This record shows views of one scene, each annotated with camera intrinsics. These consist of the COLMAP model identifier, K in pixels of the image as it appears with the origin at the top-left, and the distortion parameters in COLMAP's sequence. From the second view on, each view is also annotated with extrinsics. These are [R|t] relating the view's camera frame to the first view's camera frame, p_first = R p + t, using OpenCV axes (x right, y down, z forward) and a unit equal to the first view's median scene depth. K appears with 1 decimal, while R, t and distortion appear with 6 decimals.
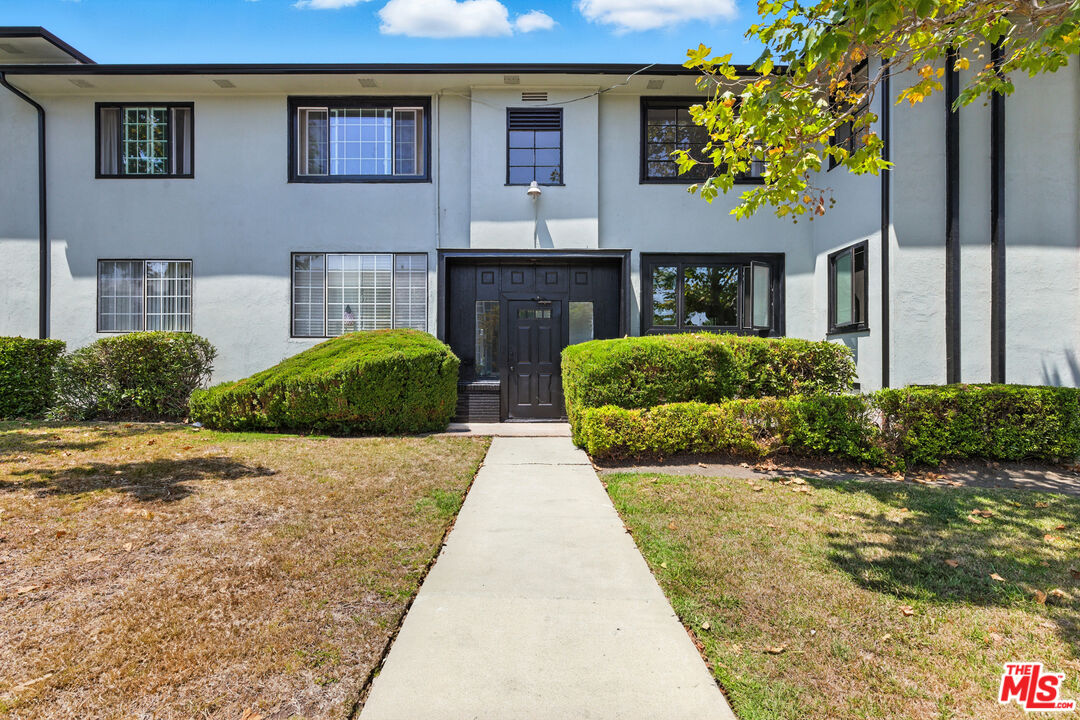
lens RADIAL K [[505.8, 0, 530.7], [0, 505.8, 361.5], [0, 0, 1]] dist [0.024176, -0.000034]
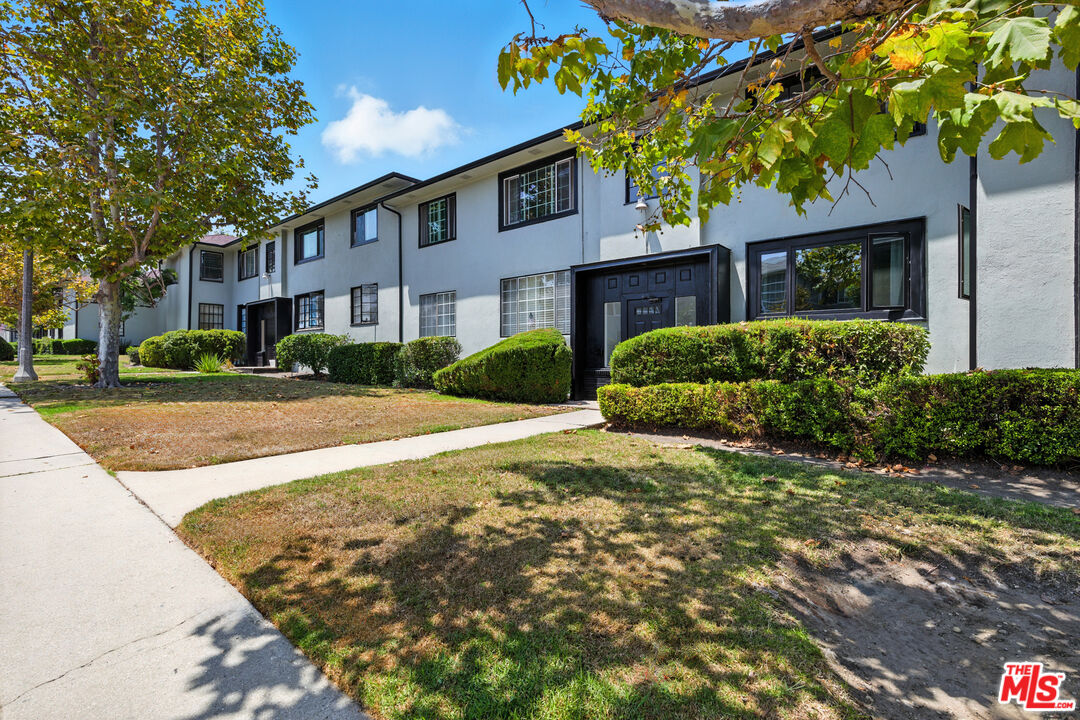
lens RADIAL K [[492.7, 0, 543.7], [0, 492.7, 362.6], [0, 0, 1]] dist [0.007589, -0.002470]
pose [[0.789195, 0.000961, -0.614142, 0.501246], [0.004384, 0.999964, 0.007199, 0.017213], [0.614128, -0.008374, 0.789162, -0.047012]]
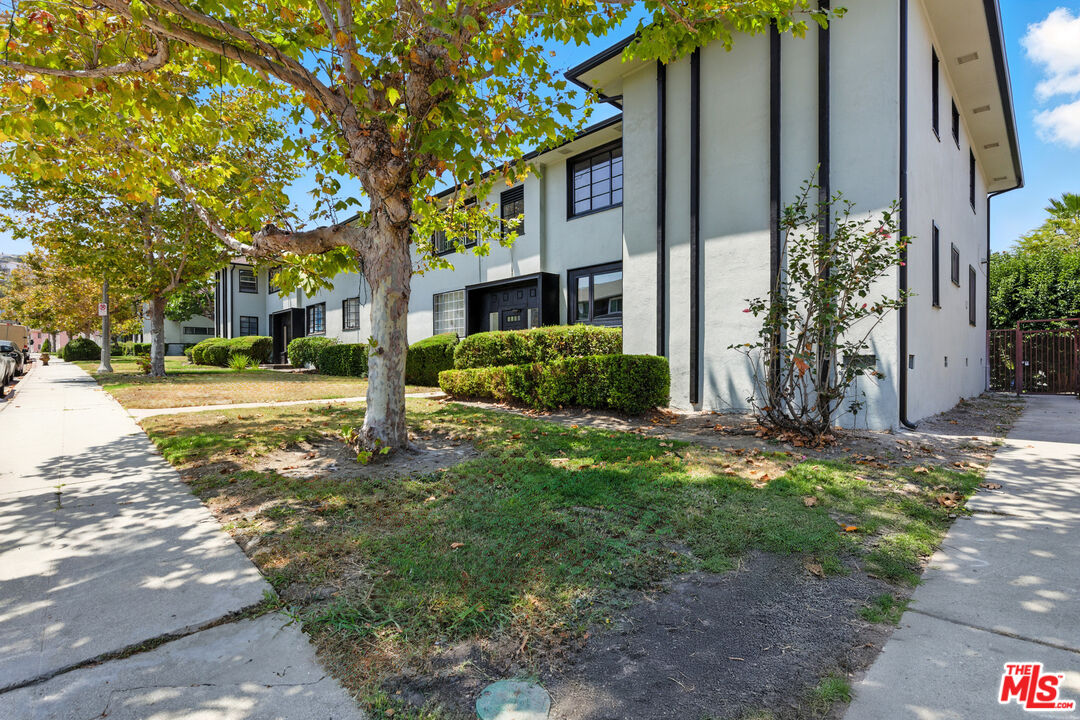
lens RADIAL K [[492.7, 0, 542.4], [0, 492.7, 360.5], [0, 0, 1]] dist [0.007589, -0.002470]
pose [[0.723925, -0.005622, -0.689856, 1.103924], [0.007017, 0.999975, -0.000786, 0.038554], [0.689843, -0.004271, 0.723946, -0.060729]]
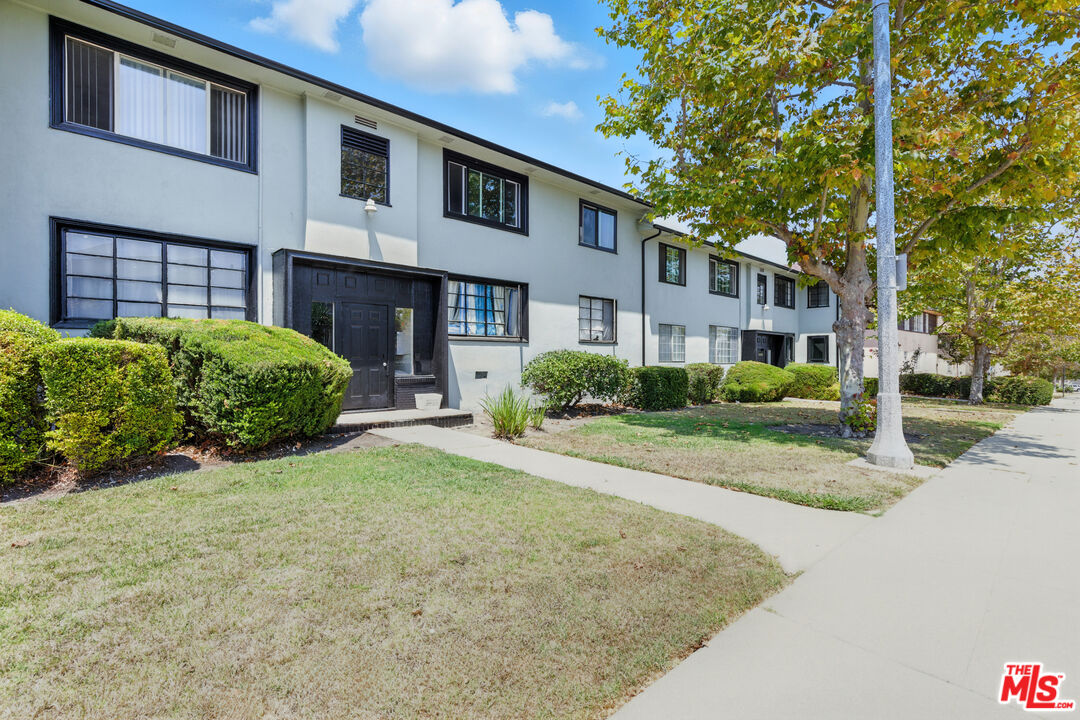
lens RADIAL K [[457.7, 0, 540.0], [0, 457.7, 357.2], [0, 0, 1]] dist [-0.026382, -0.000272]
pose [[0.728301, -0.004361, 0.685244, -2.288690], [-0.001707, 0.999965, 0.008178, -0.097679], [-0.685255, -0.007126, 0.728268, 0.098691]]
